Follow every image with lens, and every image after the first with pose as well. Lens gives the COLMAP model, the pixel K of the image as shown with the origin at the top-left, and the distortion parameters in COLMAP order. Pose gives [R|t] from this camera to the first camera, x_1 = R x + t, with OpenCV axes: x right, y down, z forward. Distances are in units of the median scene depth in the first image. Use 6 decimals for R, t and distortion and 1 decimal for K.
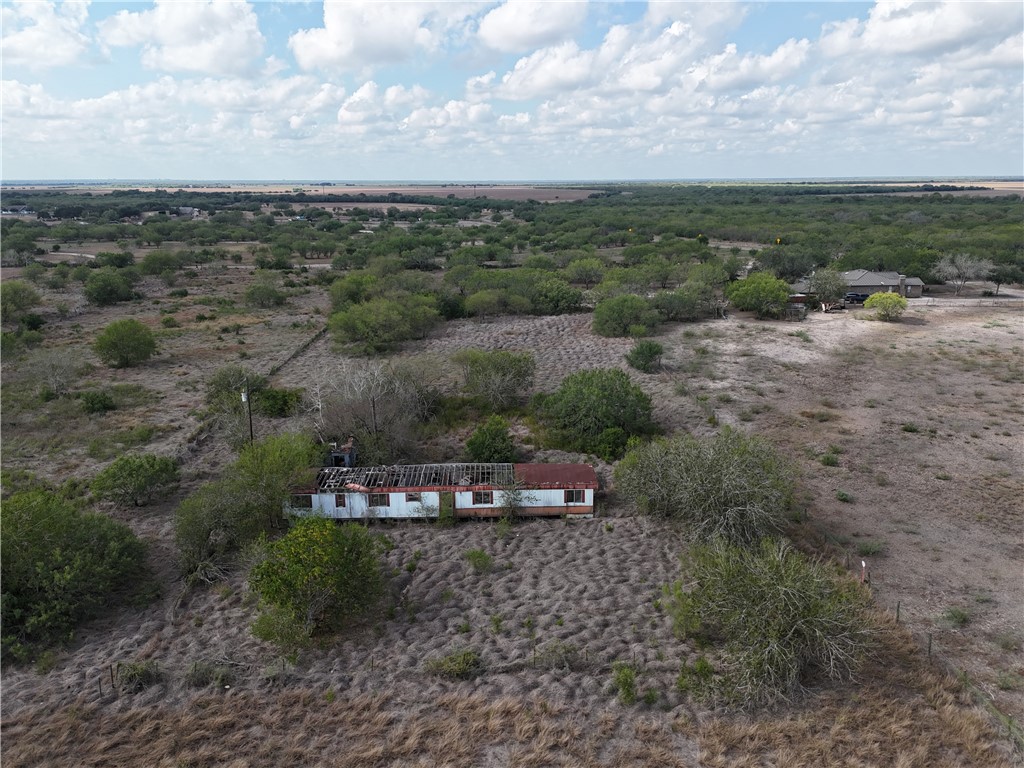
lens RADIAL K [[753.1, 0, 514.5], [0, 753.1, 384.8], [0, 0, 1]] dist [0.080016, -0.077961]
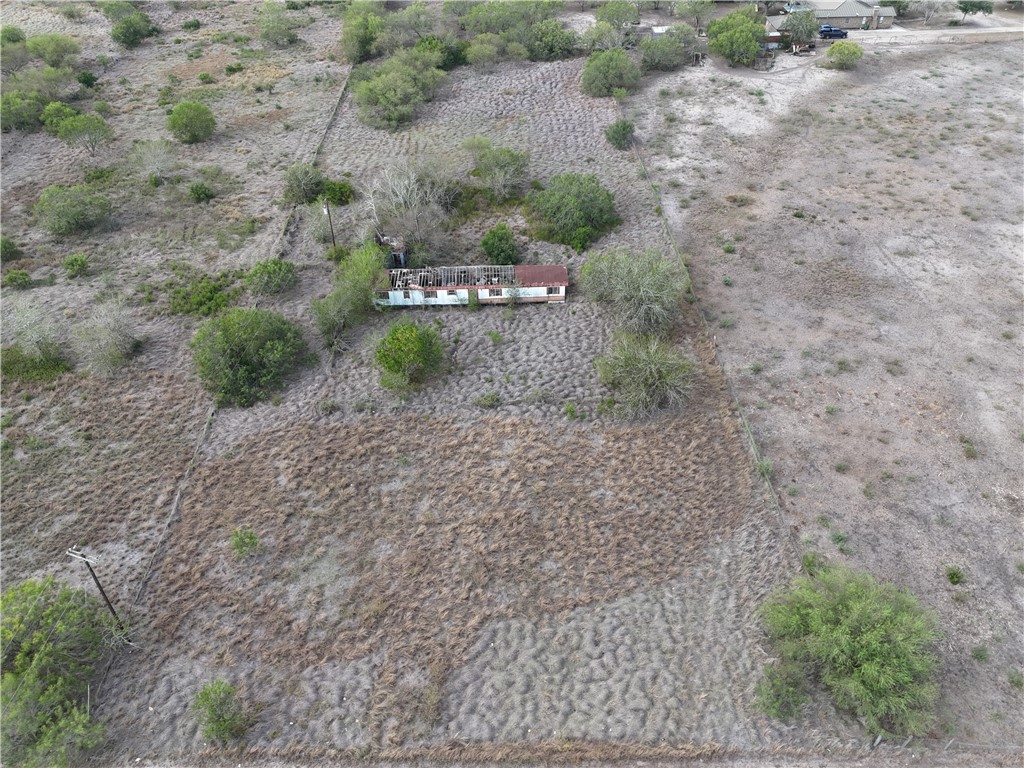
lens RADIAL K [[753.1, 0, 514.5], [0, 753.1, 384.8], [0, 0, 1]] dist [0.080016, -0.077961]
pose [[0.999911, -0.013042, -0.002819, 0.000060], [0.013023, 0.907809, 0.419182, -0.339152], [-0.002908, -0.419181, 0.907898, -0.526298]]
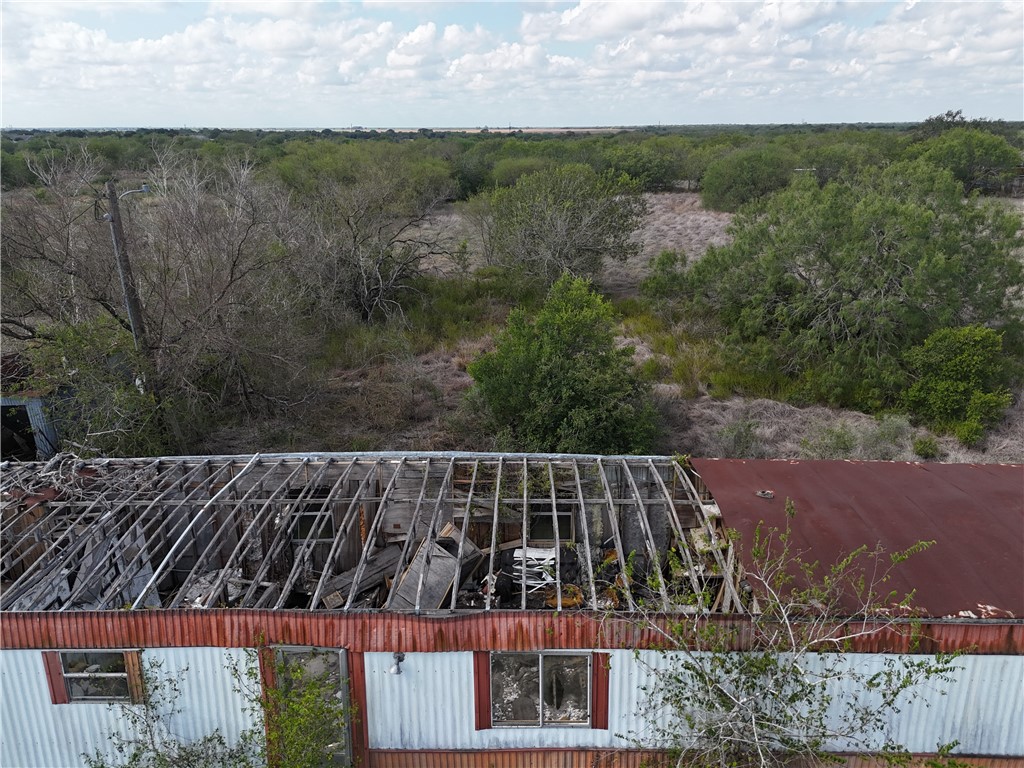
lens RADIAL K [[753.1, 0, 514.5], [0, 753.1, 384.8], [0, 0, 1]] dist [0.080016, -0.077961]
pose [[0.998984, 0.011214, -0.043639, -0.041311], [-0.008482, 0.998023, 0.062281, 0.077217], [0.044251, -0.061847, 0.997104, 0.847011]]
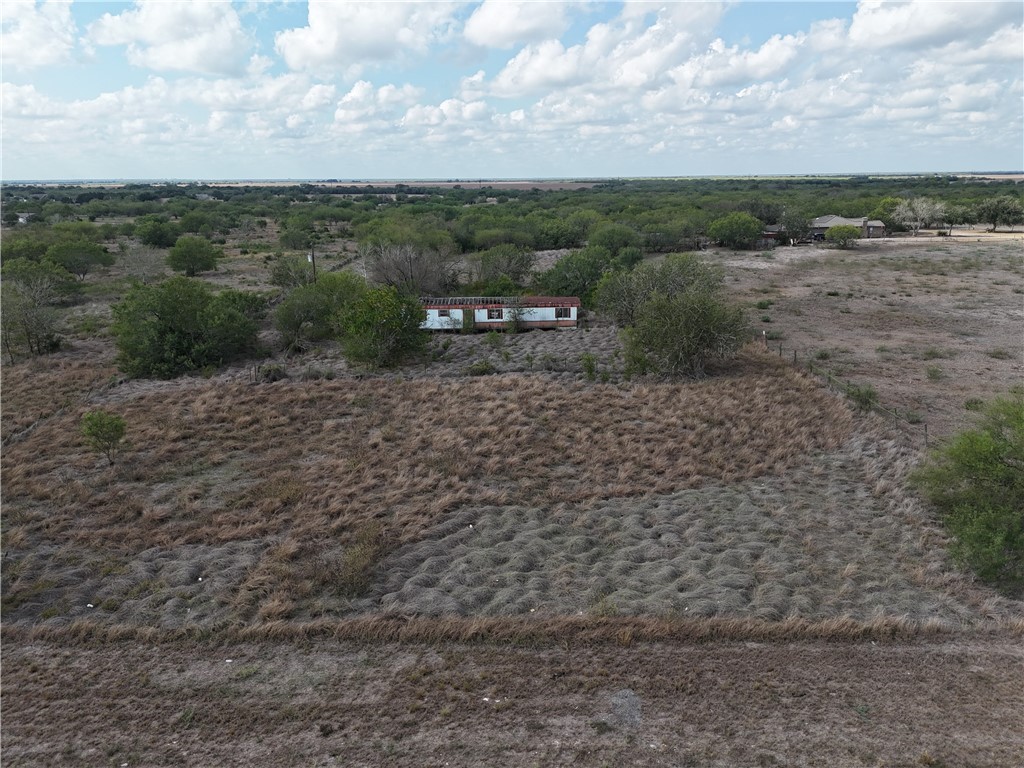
lens RADIAL K [[753.1, 0, 514.5], [0, 753.1, 384.8], [0, 0, 1]] dist [0.080016, -0.077961]
pose [[0.999966, -0.003815, -0.007349, 0.002243], [0.003831, 0.999990, 0.002272, 0.274838], [0.007340, -0.002300, 0.999970, -0.352955]]
